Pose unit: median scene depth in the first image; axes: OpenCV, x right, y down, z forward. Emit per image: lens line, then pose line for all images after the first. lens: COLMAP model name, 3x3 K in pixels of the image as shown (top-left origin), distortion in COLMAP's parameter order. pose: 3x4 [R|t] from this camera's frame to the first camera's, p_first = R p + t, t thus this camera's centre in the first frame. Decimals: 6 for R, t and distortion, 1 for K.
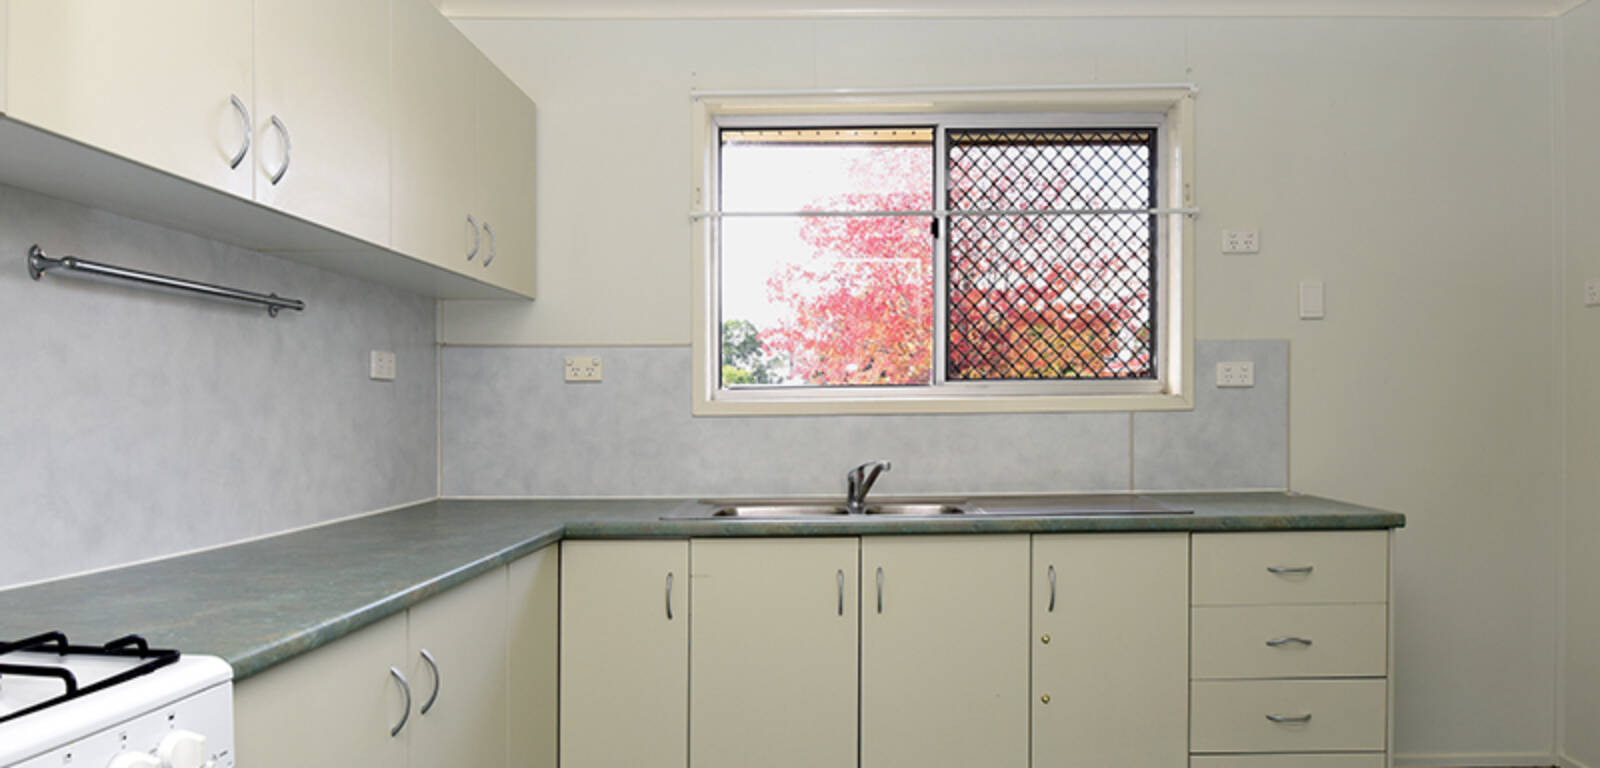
lens RADIAL K [[916.6, 0, 801.9], [0, 916.6, 436.5], [0, 0, 1]] dist [0.000202, 0.000093]
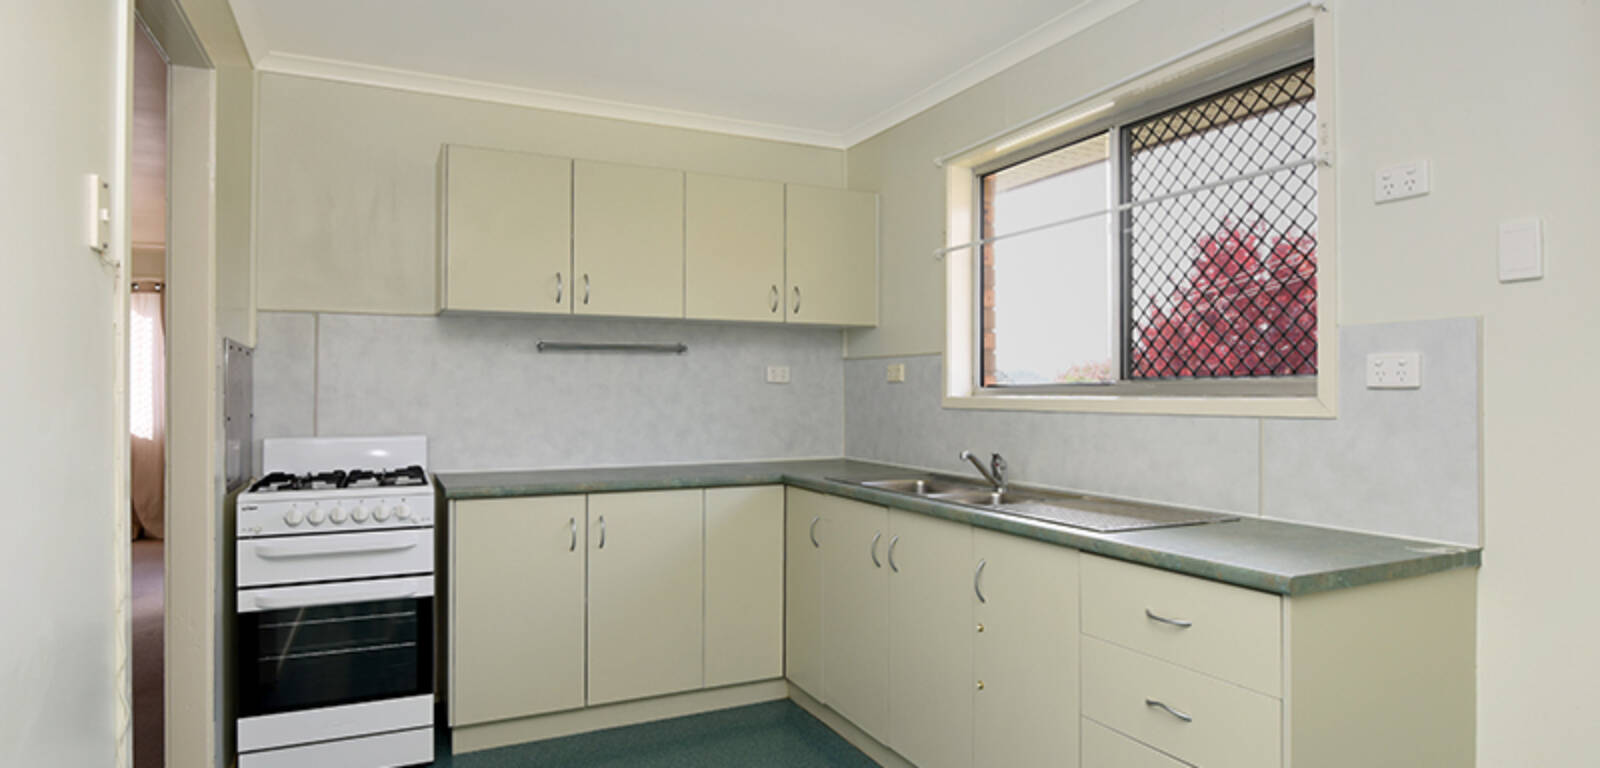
lens RADIAL K [[874.3, 0, 800.0], [0, 874.3, 384.0], [0, 0, 1]] dist [0.041513, -0.000083]
pose [[0.435550, 0.002655, -0.900160, 0.943646], [-0.026725, 0.999593, -0.009983, -0.040691], [0.899768, 0.028405, 0.435444, 0.305471]]
